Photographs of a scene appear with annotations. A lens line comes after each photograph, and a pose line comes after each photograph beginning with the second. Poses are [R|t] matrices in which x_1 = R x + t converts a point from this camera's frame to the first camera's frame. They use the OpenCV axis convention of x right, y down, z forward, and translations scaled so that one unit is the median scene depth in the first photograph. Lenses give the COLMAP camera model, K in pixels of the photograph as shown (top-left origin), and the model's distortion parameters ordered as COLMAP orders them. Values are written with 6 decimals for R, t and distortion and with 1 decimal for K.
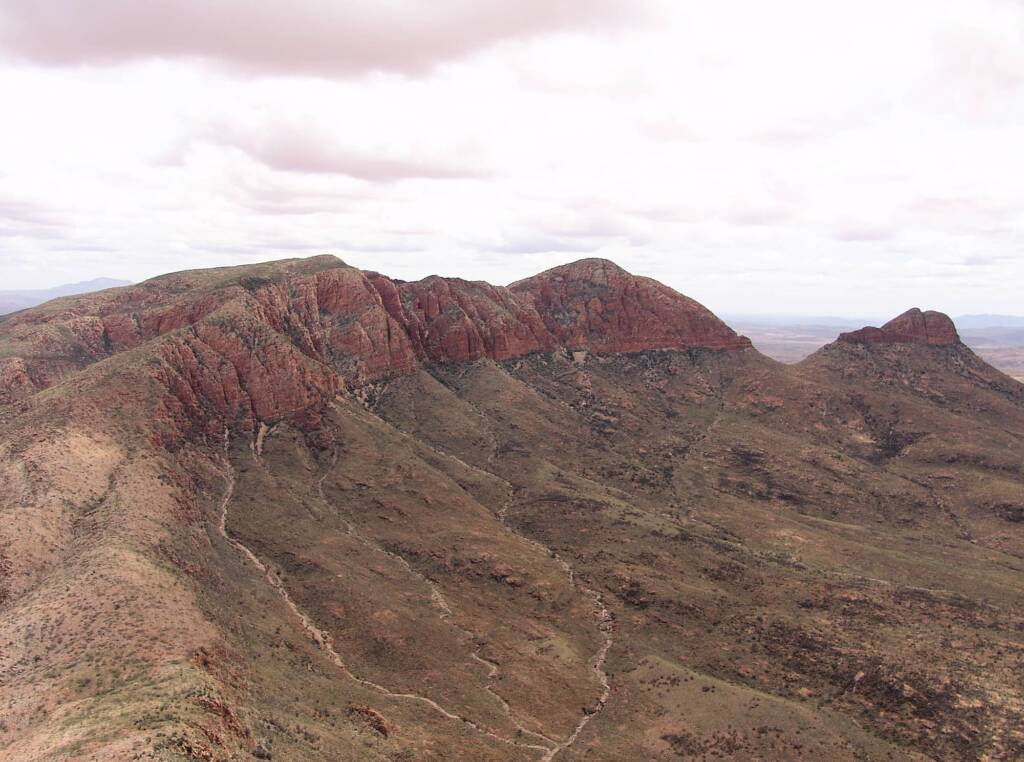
lens RADIAL K [[864.4, 0, 493.5], [0, 864.4, 370.5], [0, 0, 1]] dist [-0.130842, 0.097626]
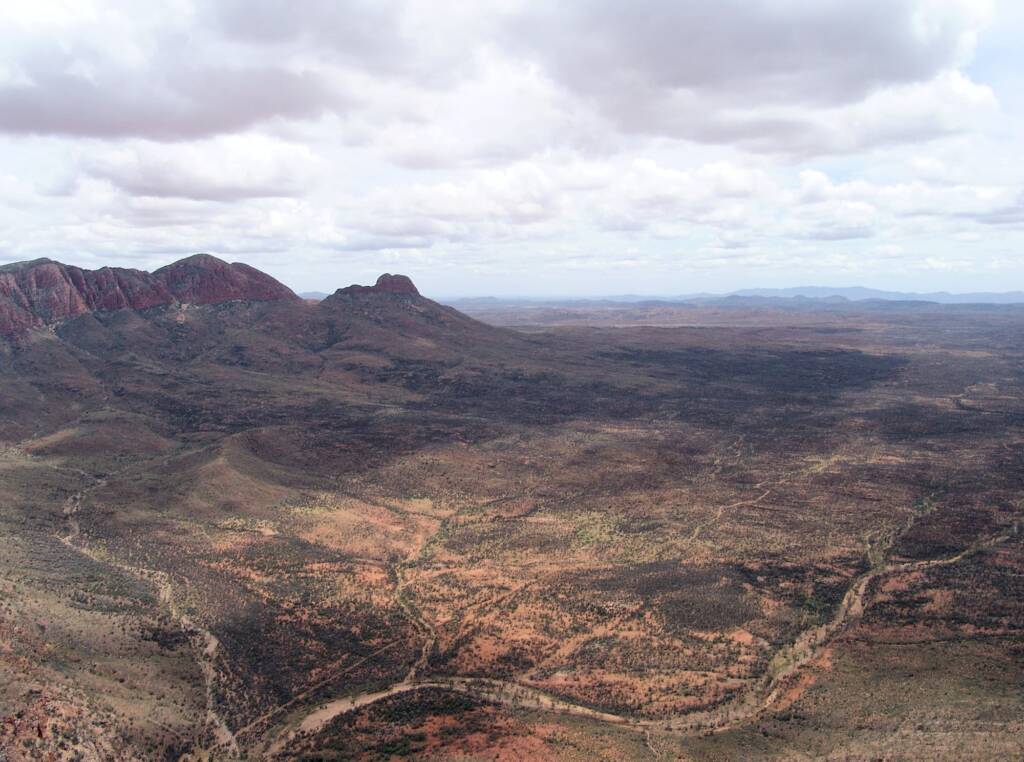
lens RADIAL K [[864.4, 0, 515.2], [0, 864.4, 360.9], [0, 0, 1]] dist [-0.130842, 0.097626]
pose [[0.996028, -0.042461, 0.078265, 0.778395], [0.043251, 0.999029, -0.008426, 0.173840], [-0.077831, 0.011778, 0.996897, -1.041149]]
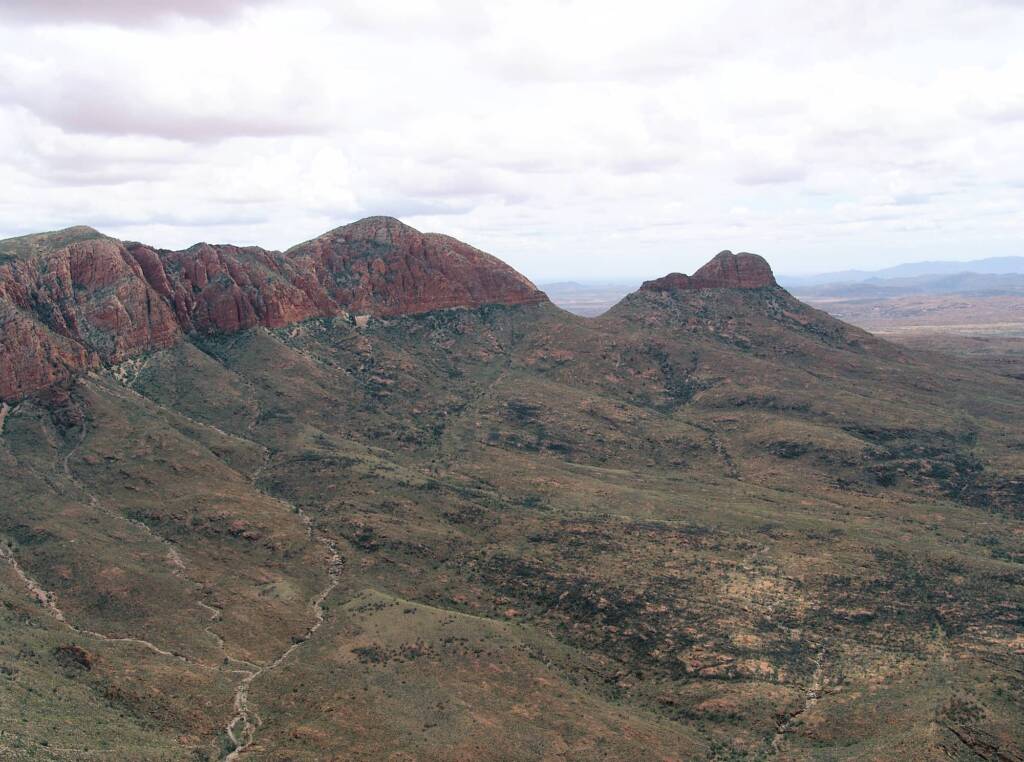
lens RADIAL K [[1038.9, 0, 461.2], [0, 1038.9, 375.8], [0, 0, 1]] dist [-0.017698, 0.000000]
pose [[0.995477, -0.058940, 0.074509, 0.140052], [0.057965, 0.998203, 0.015175, 0.039079], [-0.075269, -0.010787, 0.997105, -0.174996]]
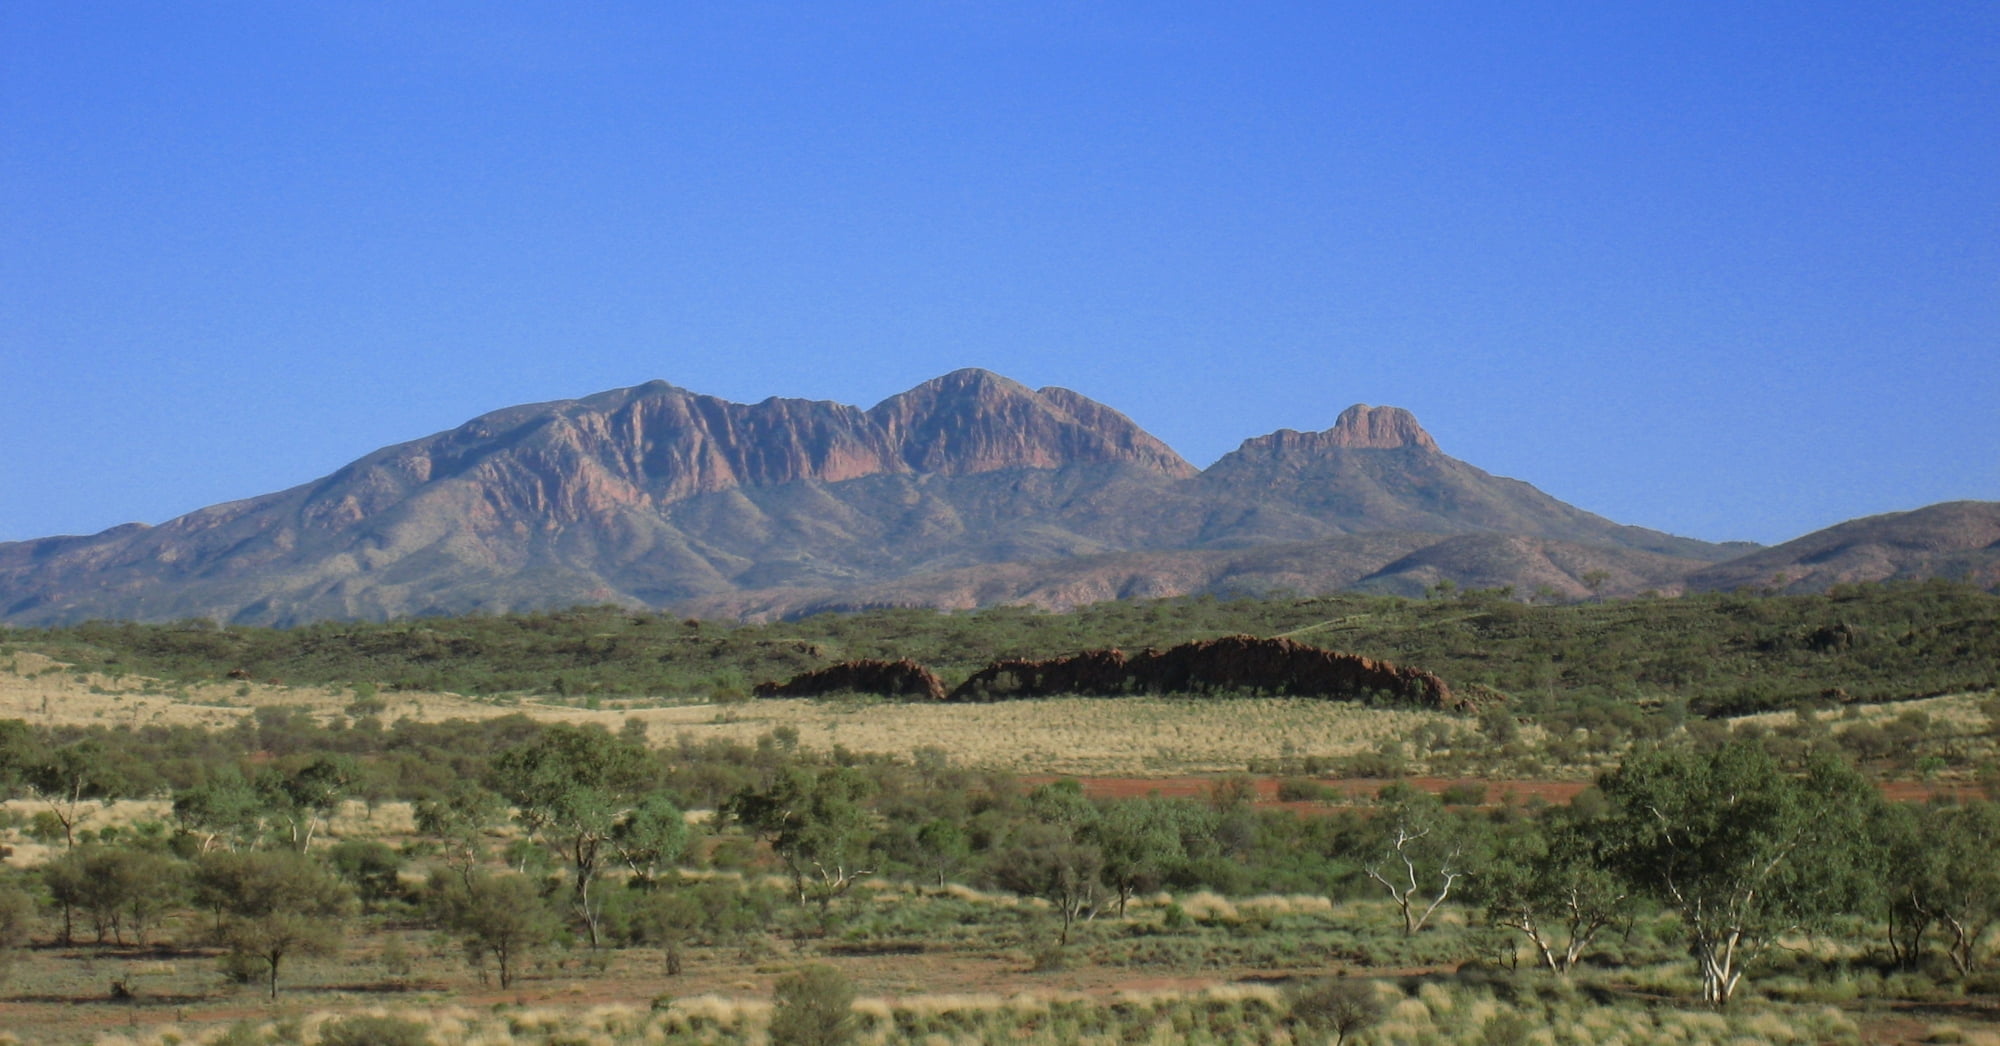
lens RADIAL K [[6033.0, 0, 1006.3], [0, 6033.0, 521.5], [0, 0, 1]] dist [-0.017641, 0.000000]
pose [[0.933907, -0.049475, -0.354076, 2.807350], [0.000402, 0.990523, -0.137347, 1.042132], [0.357516, 0.128127, 0.925076, -5.578232]]
